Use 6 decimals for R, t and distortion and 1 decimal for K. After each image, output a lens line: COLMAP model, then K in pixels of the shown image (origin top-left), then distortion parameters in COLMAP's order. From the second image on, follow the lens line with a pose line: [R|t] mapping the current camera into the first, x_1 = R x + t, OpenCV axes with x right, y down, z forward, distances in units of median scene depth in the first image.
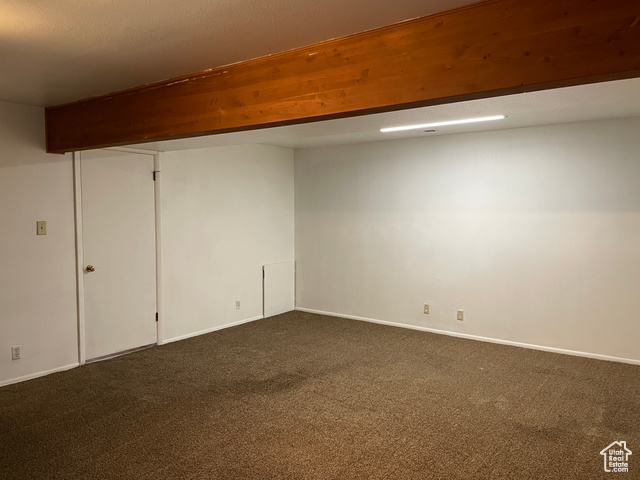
lens RADIAL K [[483.5, 0, 321.6], [0, 483.5, 241.6], [0, 0, 1]] dist [0.043126, -0.032738]
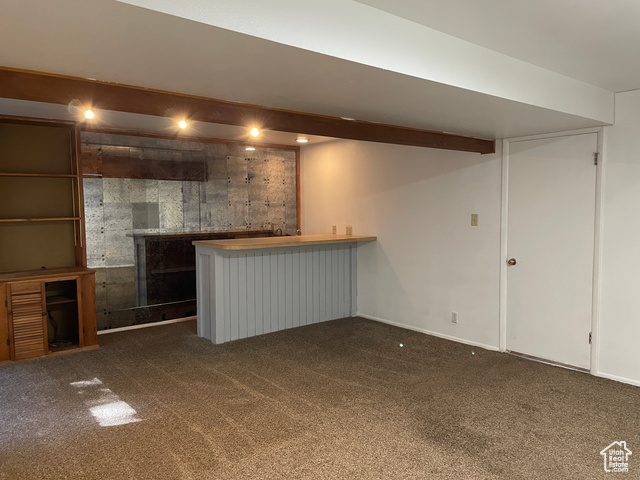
lens RADIAL K [[483.5, 0, 322.8], [0, 483.5, 237.3], [0, 0, 1]] dist [0.043126, -0.032738]
pose [[-0.249397, 0.062813, -0.966362, 0.632258], [-0.051353, 0.995632, 0.077969, -0.057011], [0.967039, 0.069071, -0.245082, 0.916634]]
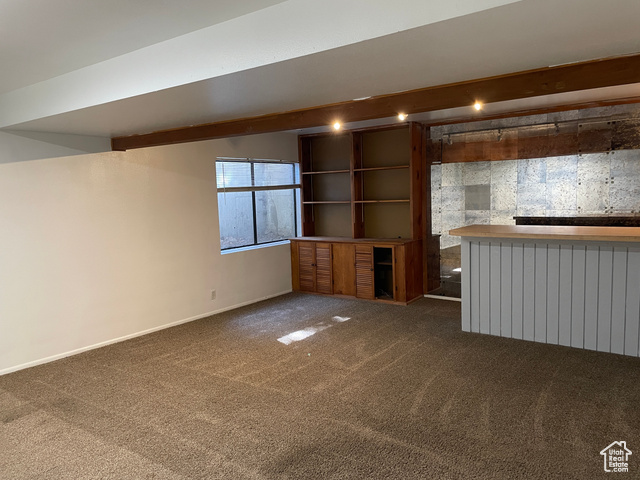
lens RADIAL K [[483.5, 0, 321.6], [0, 483.5, 241.3], [0, 0, 1]] dist [0.043126, -0.032738]
pose [[-0.999182, 0.028127, 0.029070, -0.128801], [0.032421, 0.986628, 0.159728, -0.099166], [-0.024189, 0.160540, -0.986733, 1.510117]]
